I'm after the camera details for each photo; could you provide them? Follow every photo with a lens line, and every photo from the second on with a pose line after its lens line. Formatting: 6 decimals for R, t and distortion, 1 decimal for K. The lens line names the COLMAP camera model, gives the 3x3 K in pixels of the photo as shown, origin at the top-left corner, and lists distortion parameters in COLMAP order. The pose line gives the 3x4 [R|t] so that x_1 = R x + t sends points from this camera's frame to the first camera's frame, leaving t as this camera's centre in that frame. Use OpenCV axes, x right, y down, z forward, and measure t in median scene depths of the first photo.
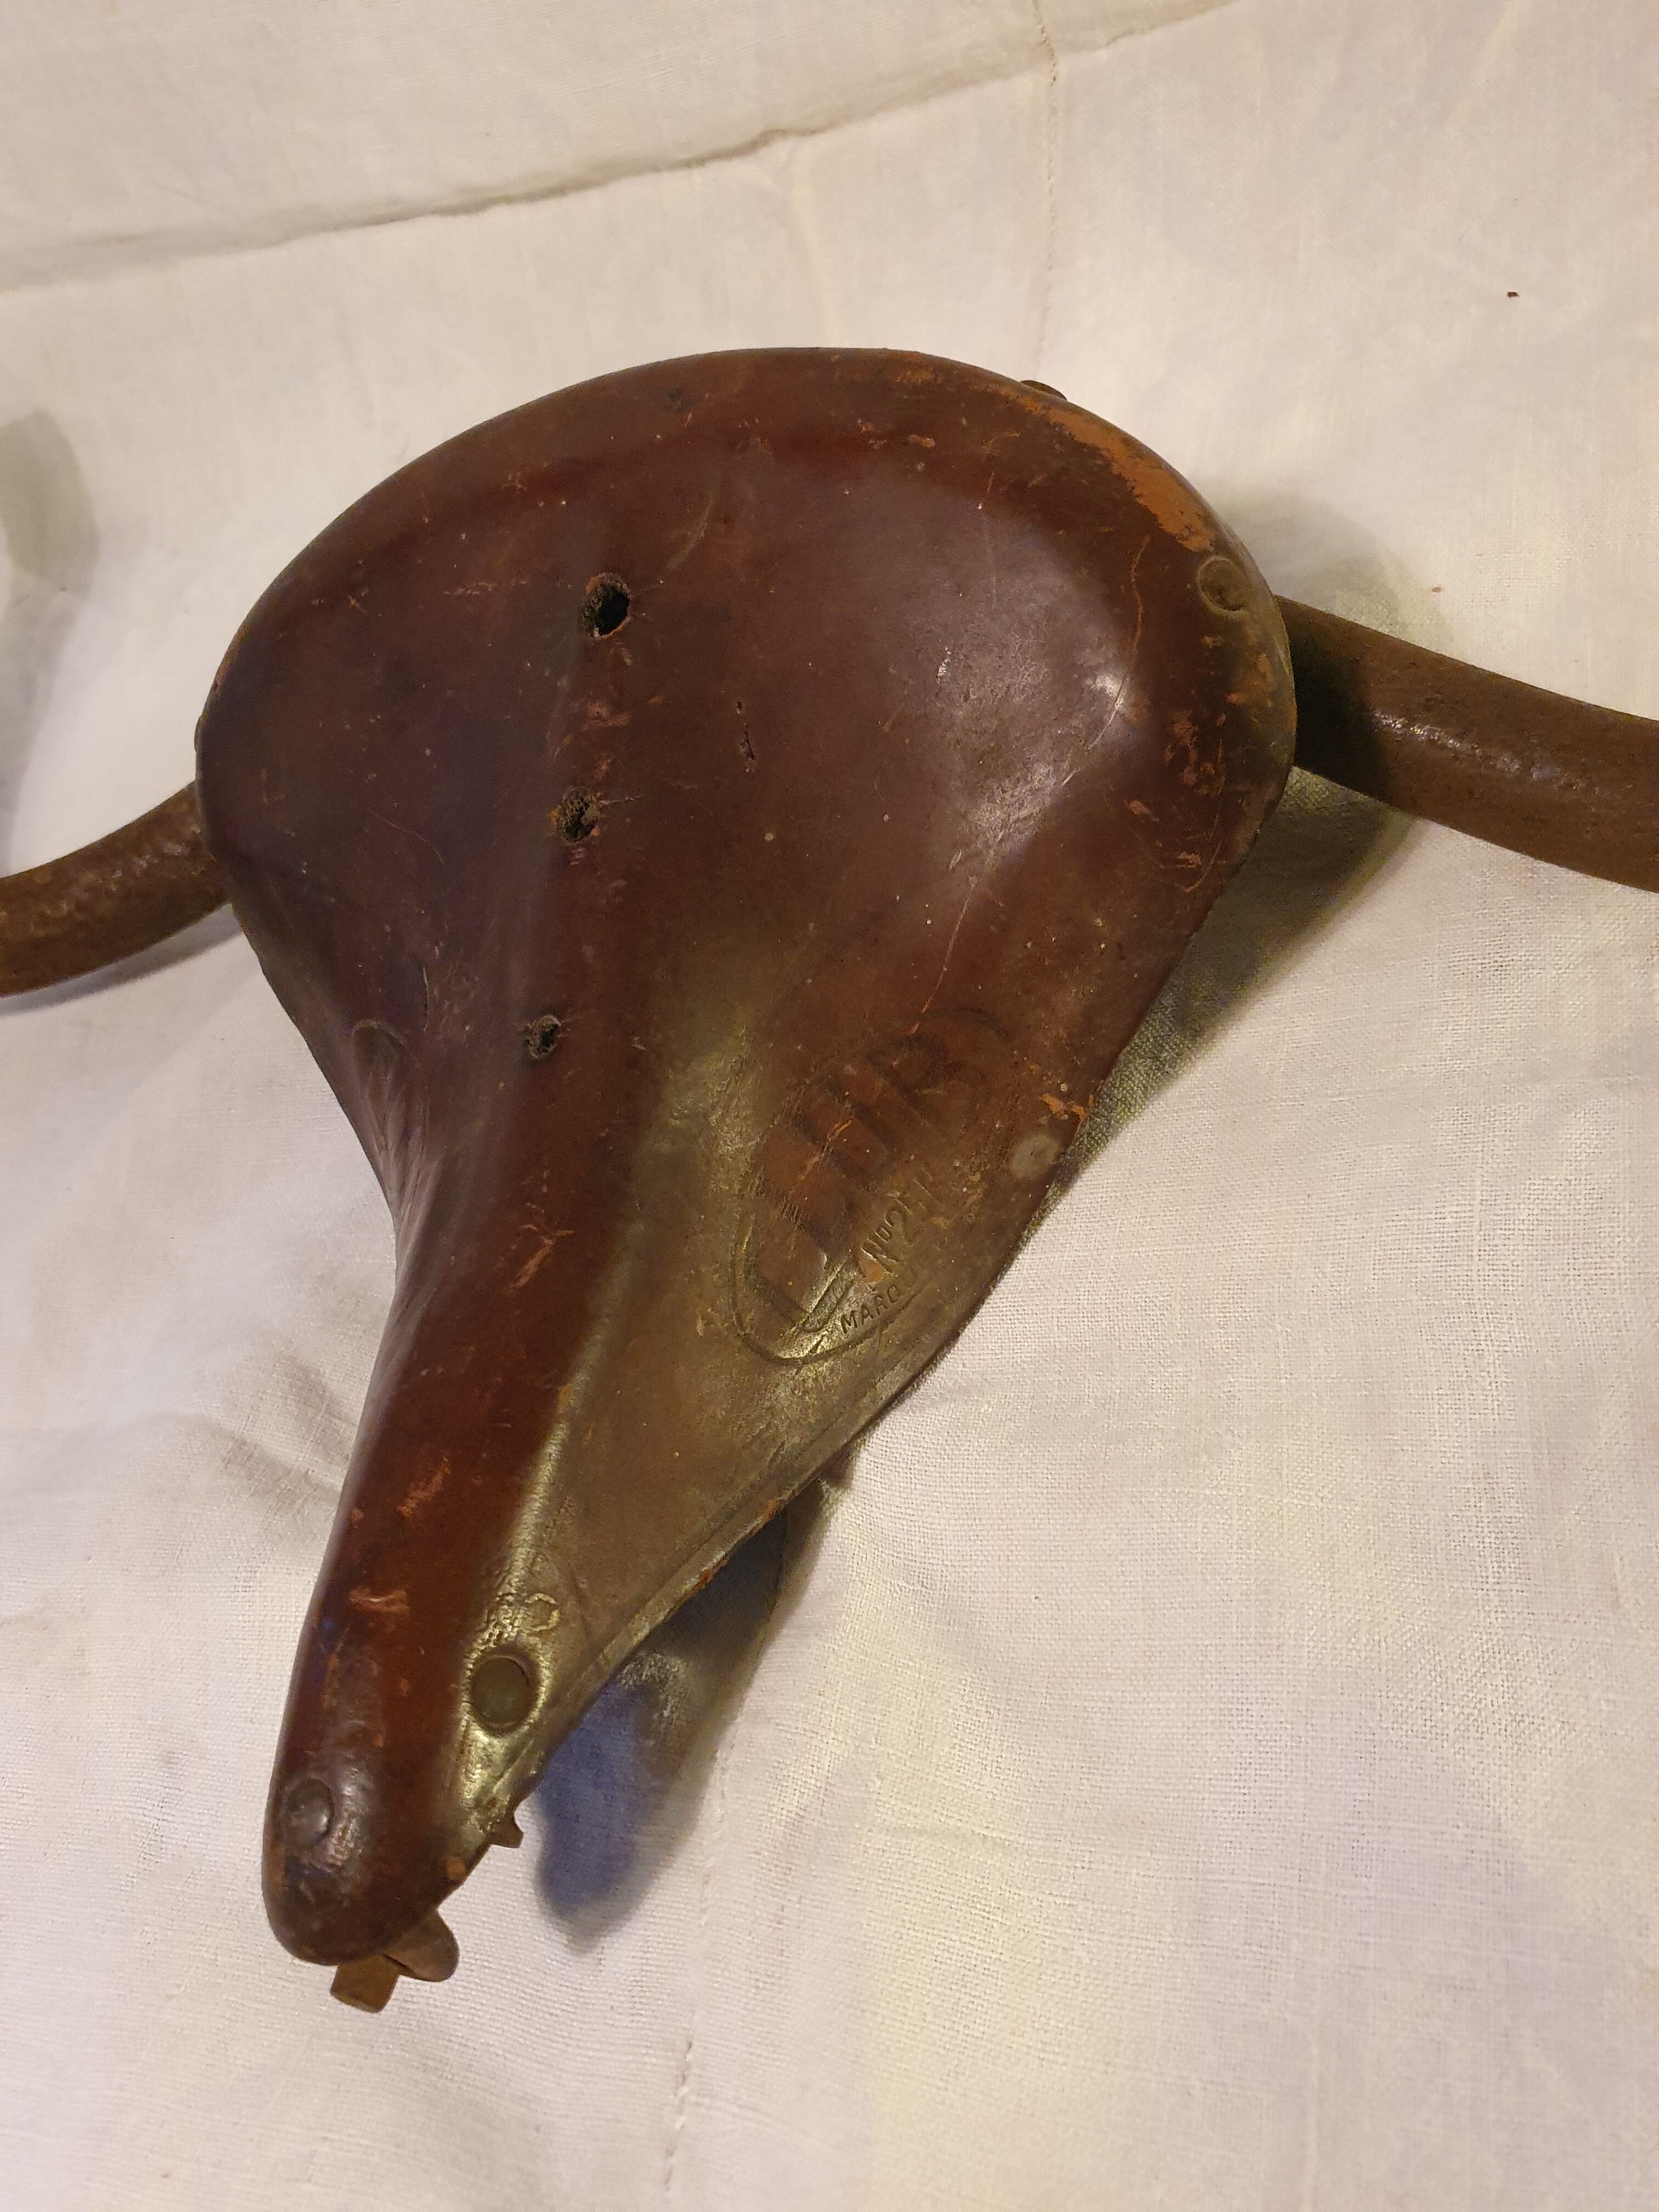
lens RADIAL K [[1678.8, 0, 881.4], [0, 1678.8, 1201.0], [0, 0, 1]] dist [-0.036159, -0.001804]
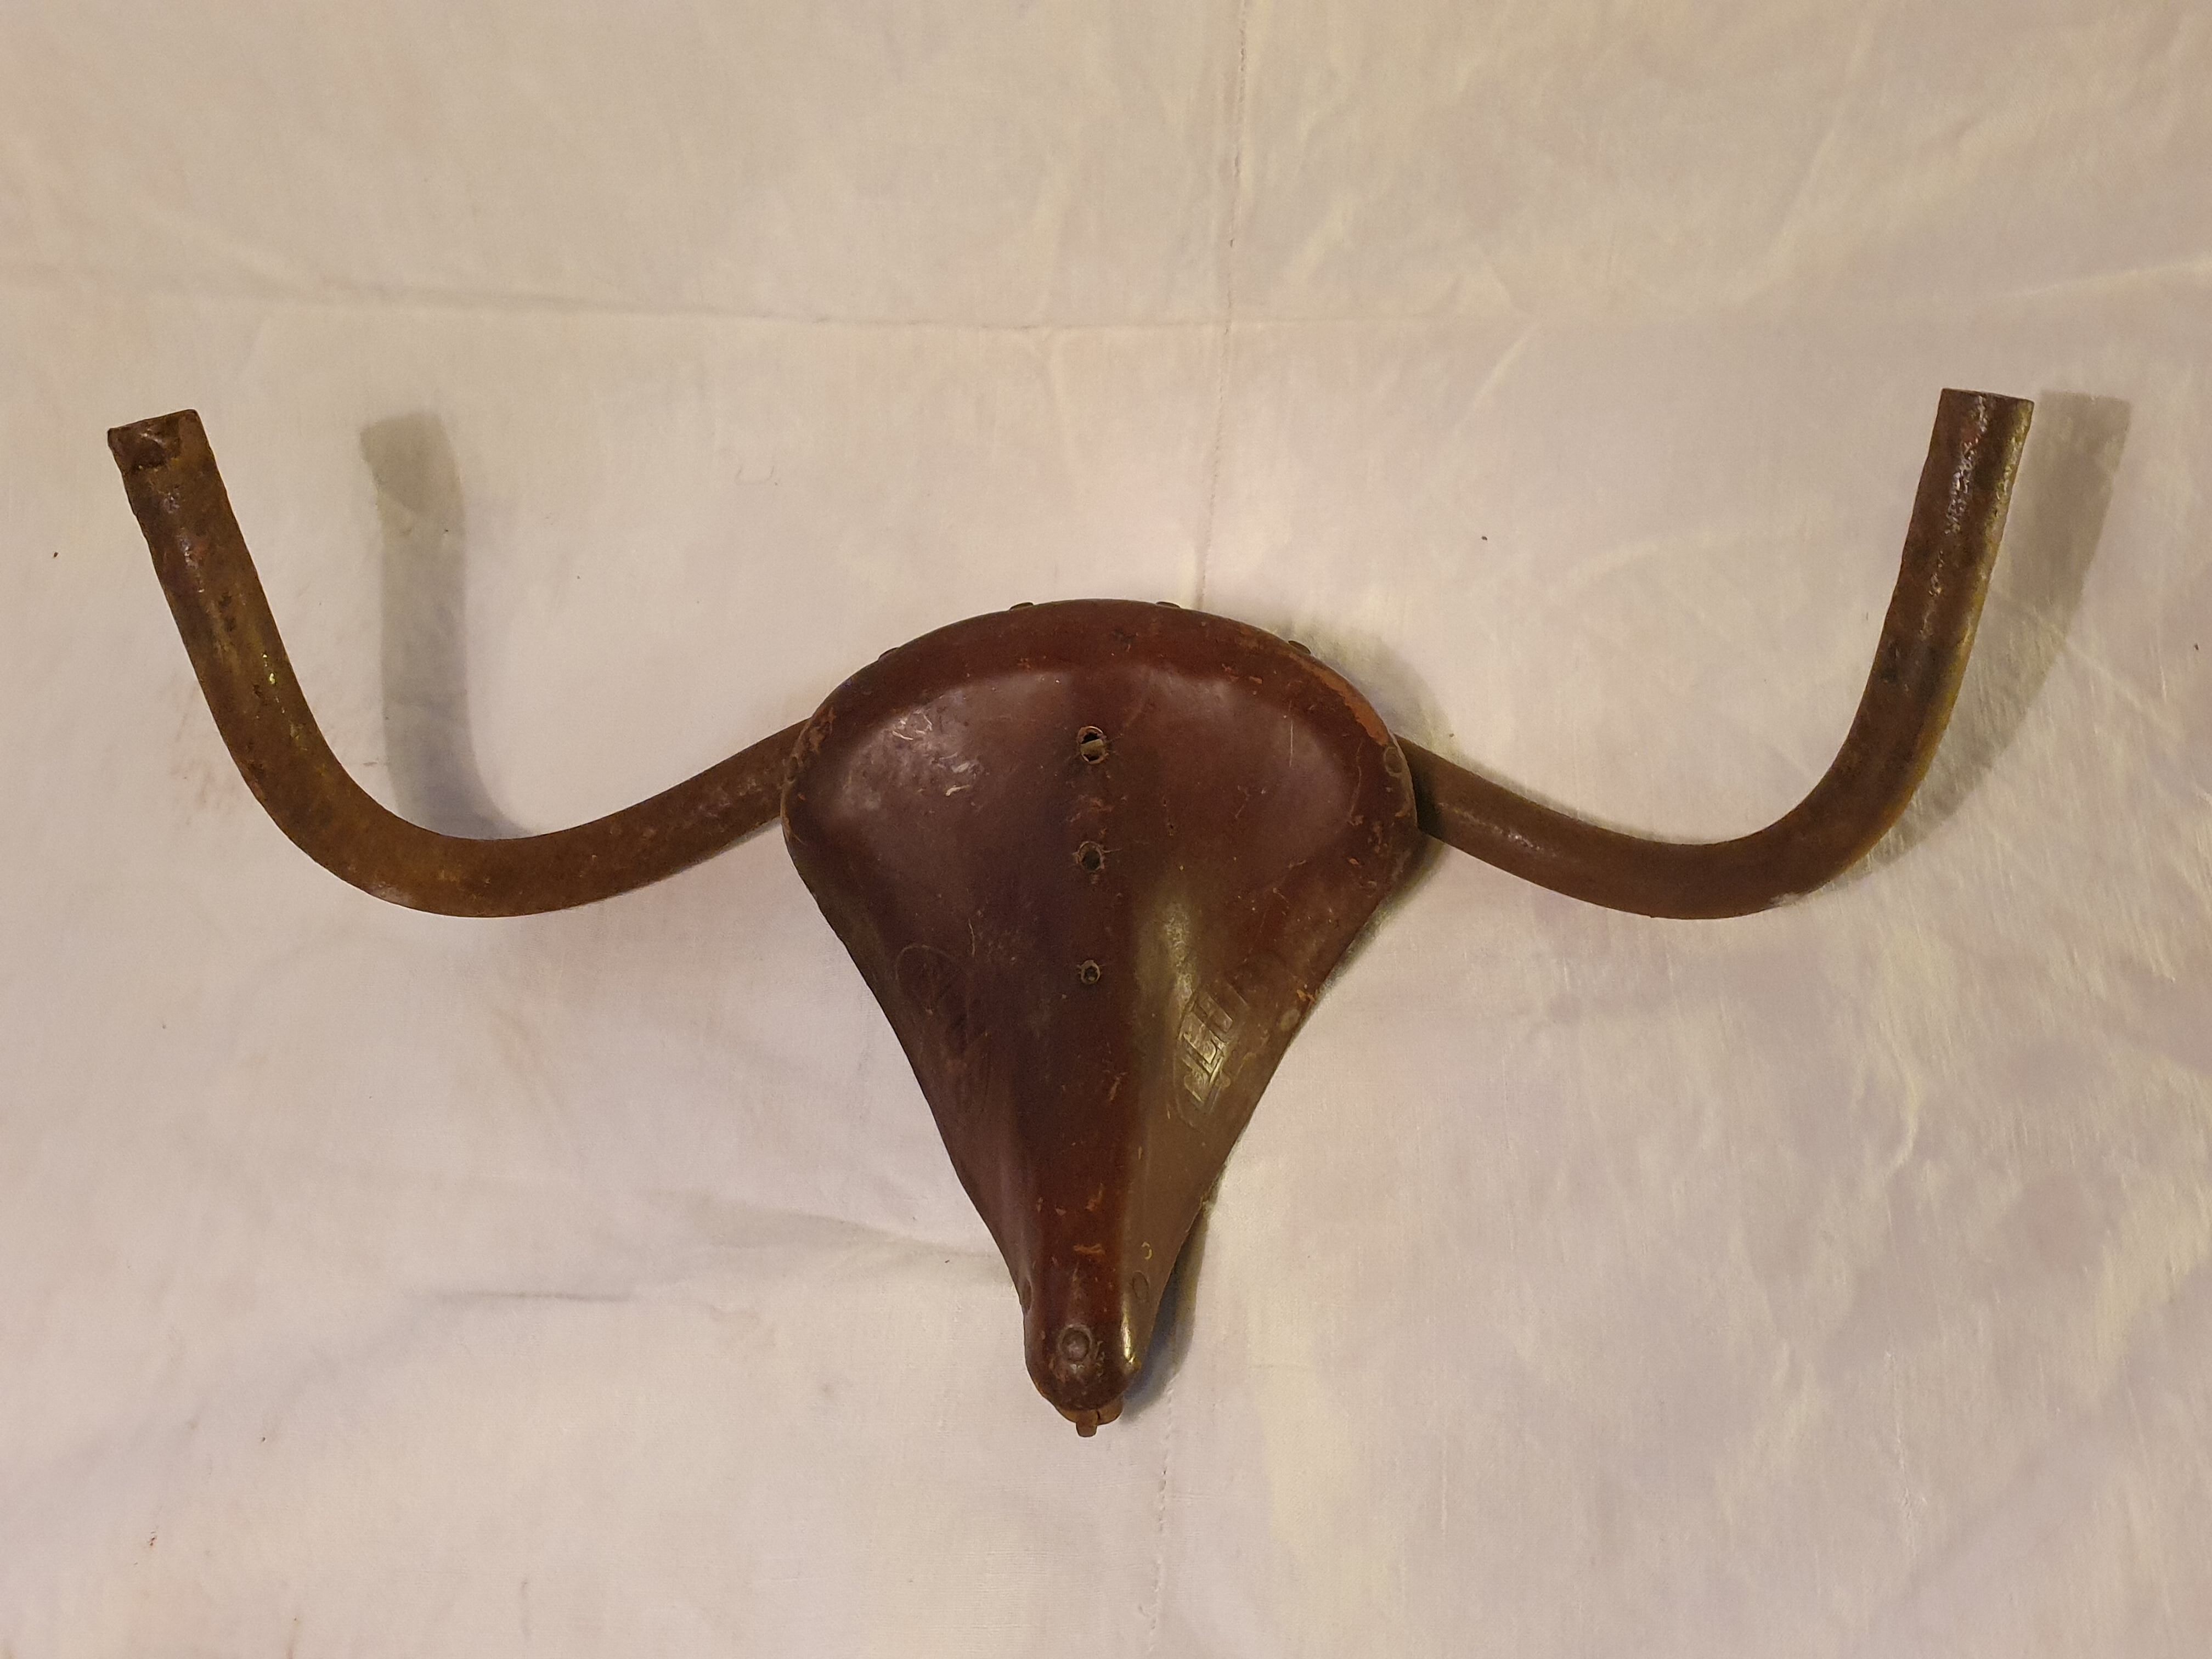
lens RADIAL K [[1765.3, 0, 1244.3], [0, 1765.3, 821.4], [0, 0, 1]] dist [-0.033622, -0.121214]
pose [[0.927723, 0.015401, 0.372952, -0.775075], [0.002106, 0.998917, -0.046489, -0.170558], [-0.373264, 0.043915, 0.926685, -0.986060]]
